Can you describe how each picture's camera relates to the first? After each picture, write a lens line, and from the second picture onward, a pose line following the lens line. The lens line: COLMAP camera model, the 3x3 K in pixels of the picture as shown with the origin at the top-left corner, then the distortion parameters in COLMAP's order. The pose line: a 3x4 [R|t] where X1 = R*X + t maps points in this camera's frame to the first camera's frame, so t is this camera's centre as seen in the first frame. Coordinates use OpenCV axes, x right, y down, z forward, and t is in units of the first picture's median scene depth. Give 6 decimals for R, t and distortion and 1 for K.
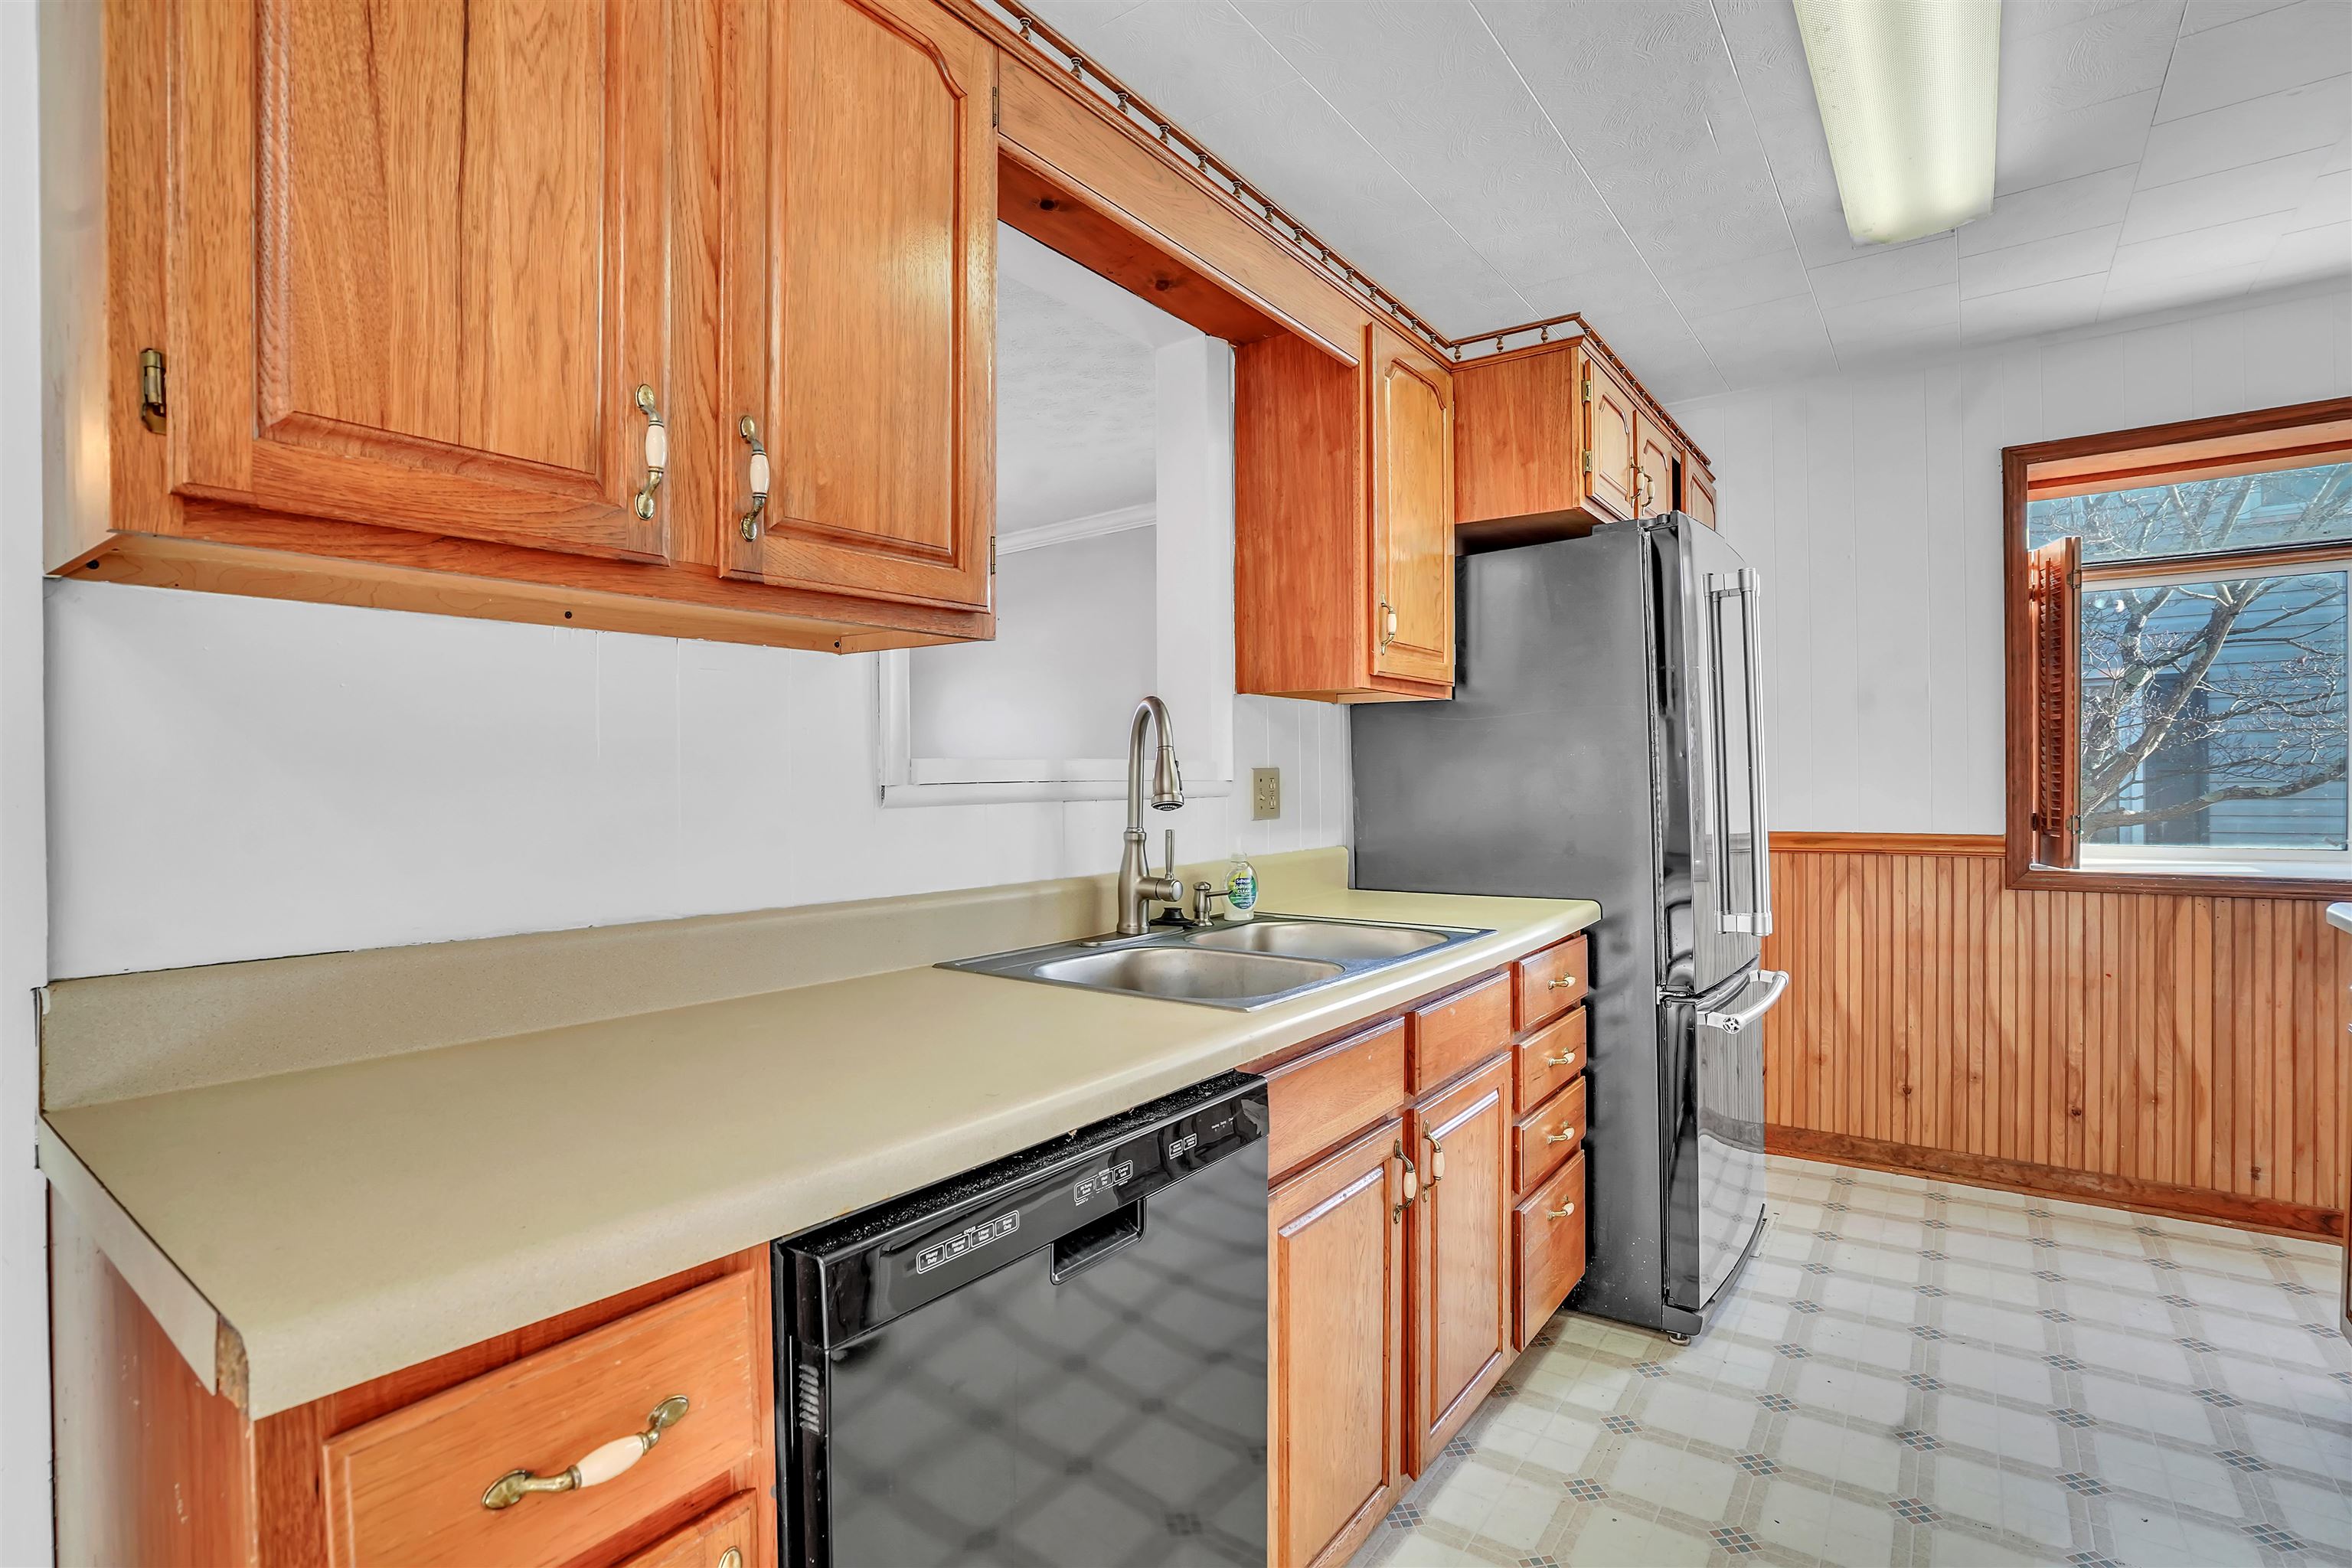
lens RADIAL K [[1103.8, 0, 1180.6], [0, 1103.8, 781.0], [0, 0, 1]] dist [-0.048087, 0.015843]
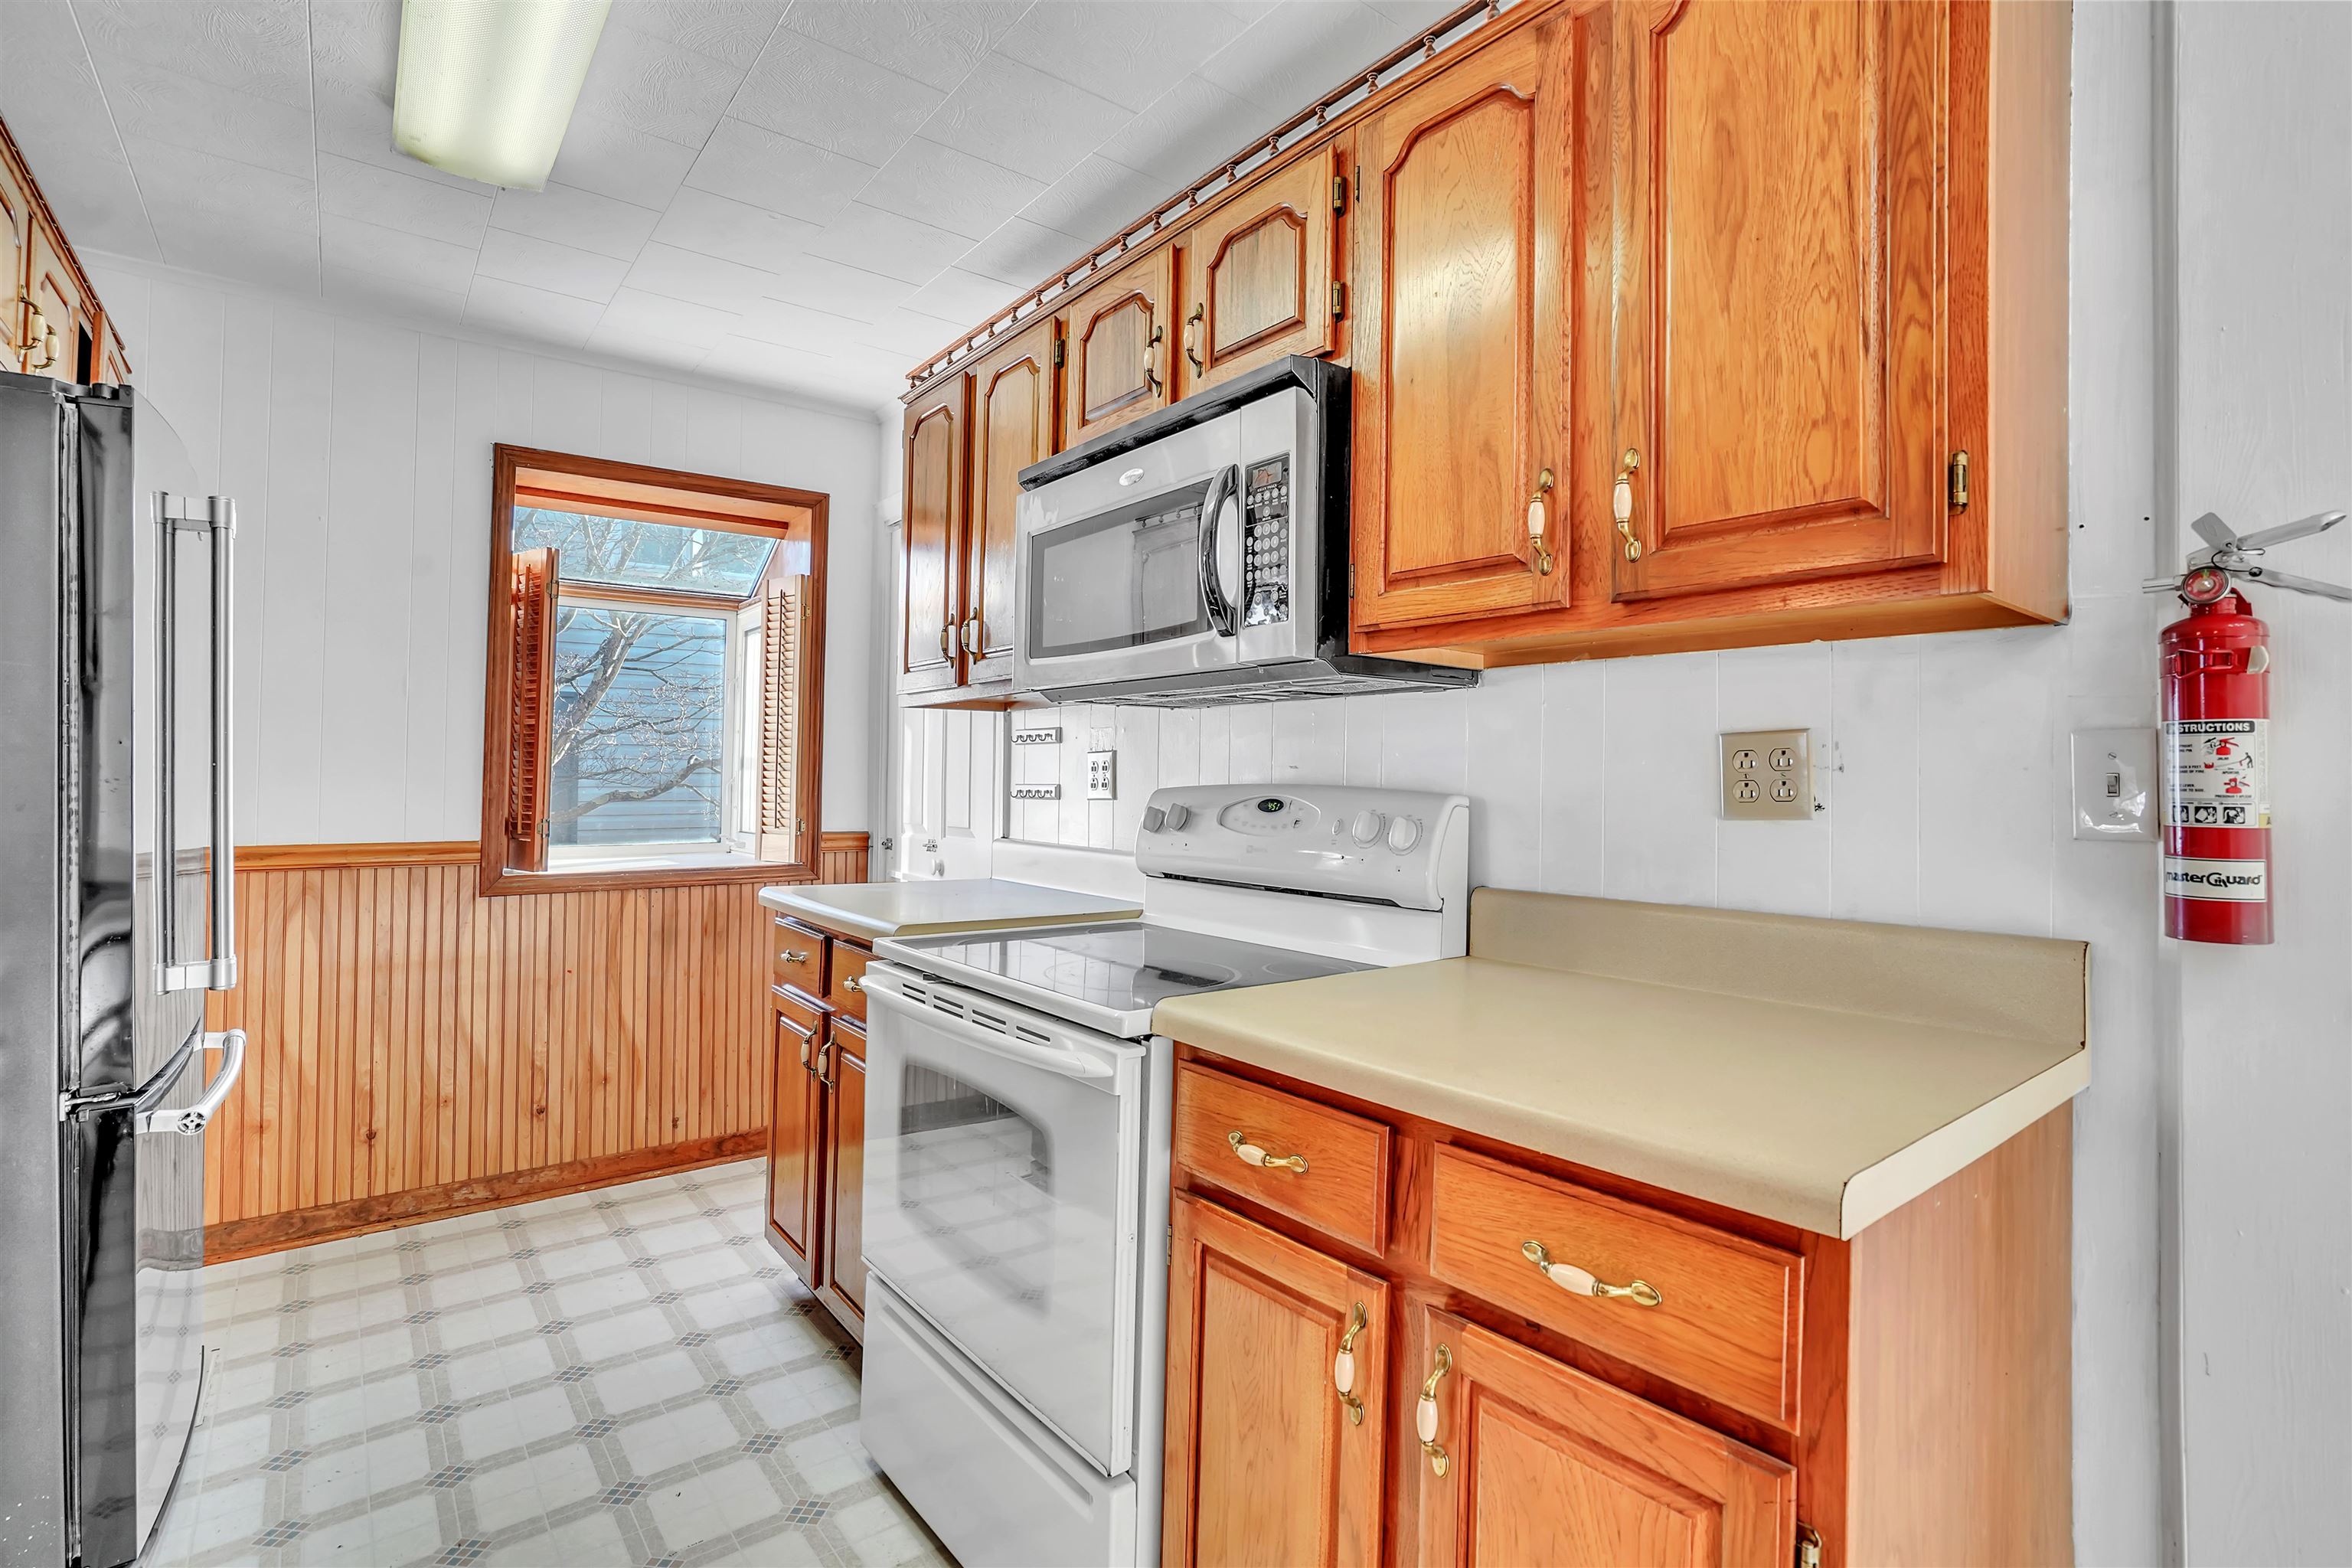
lens RADIAL K [[1103.8, 0, 1153.5], [0, 1103.8, 750.3], [0, 0, 1]] dist [-0.048087, 0.015843]
pose [[0.284704, 0.035645, 0.957953, 0.003423], [-0.004039, 0.999344, -0.035985, 0.001970], [-0.958607, 0.006376, 0.284661, 0.160806]]
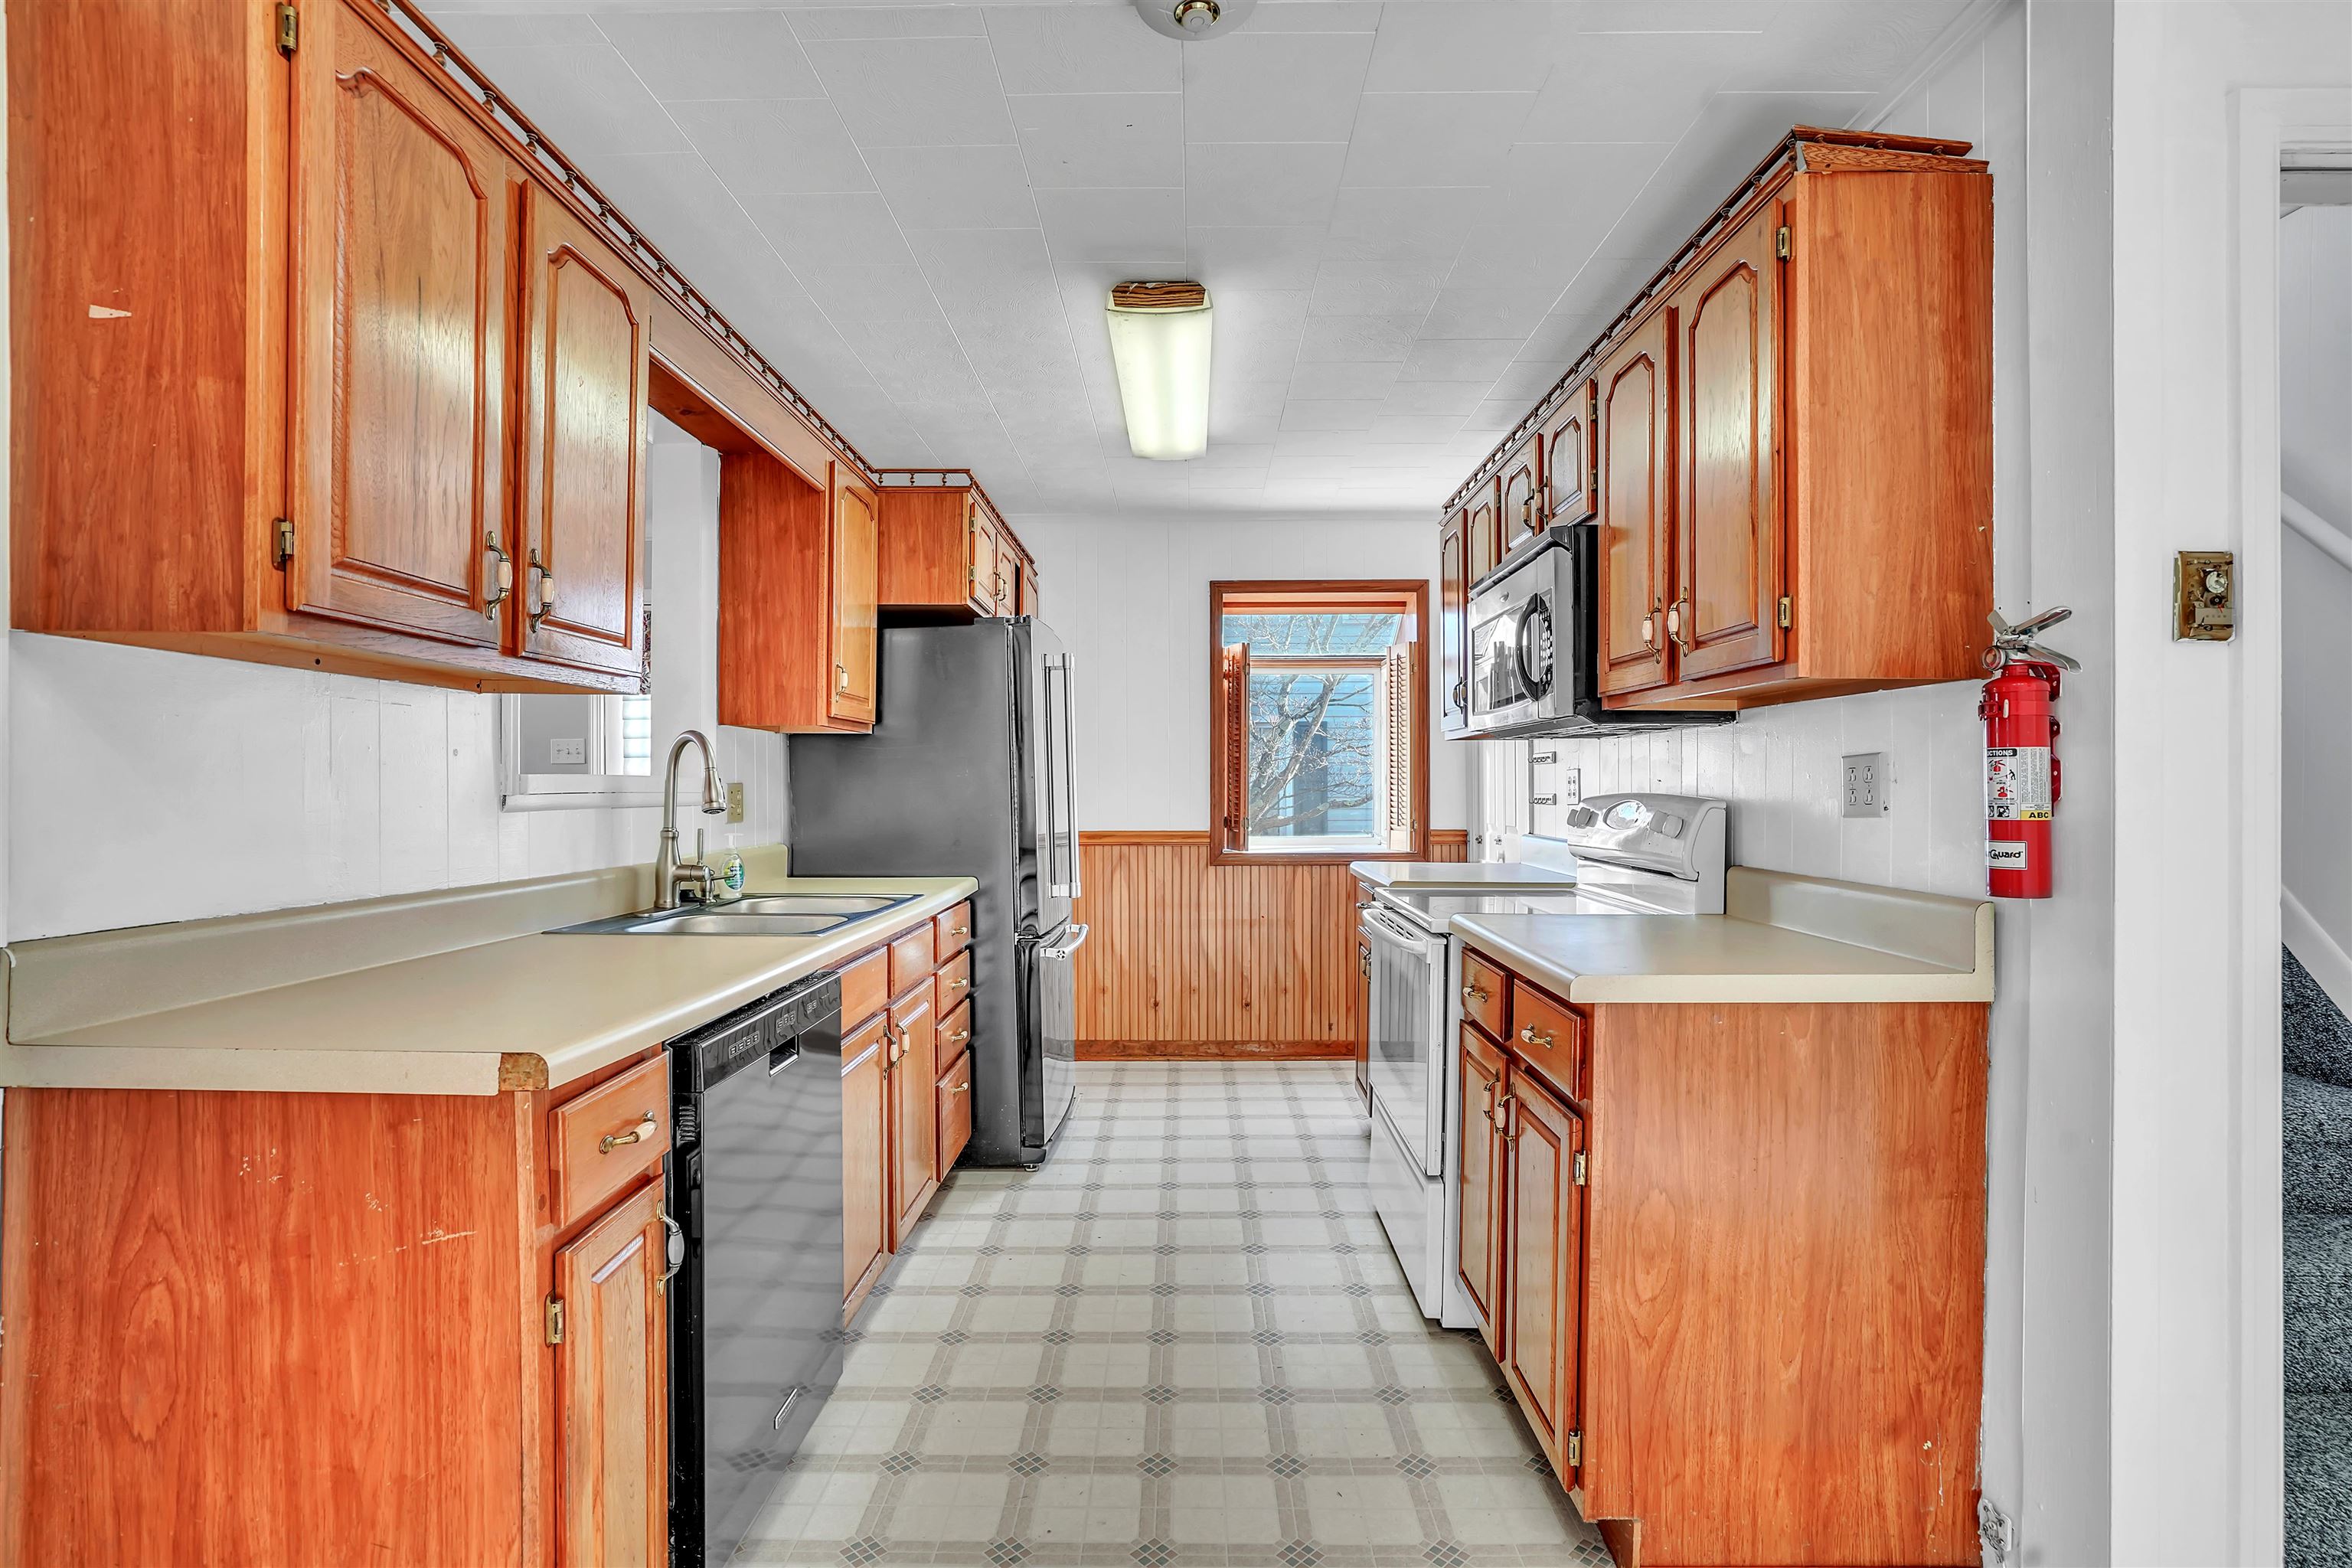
lens RADIAL K [[1103.8, 0, 1177.4], [0, 1103.8, 788.9], [0, 0, 1]] dist [-0.048087, 0.015843]
pose [[0.814275, 0.005987, 0.580448, -0.212235], [-0.002223, 0.999972, -0.007195, 0.002166], [-0.580475, 0.004569, 0.814266, -0.289251]]
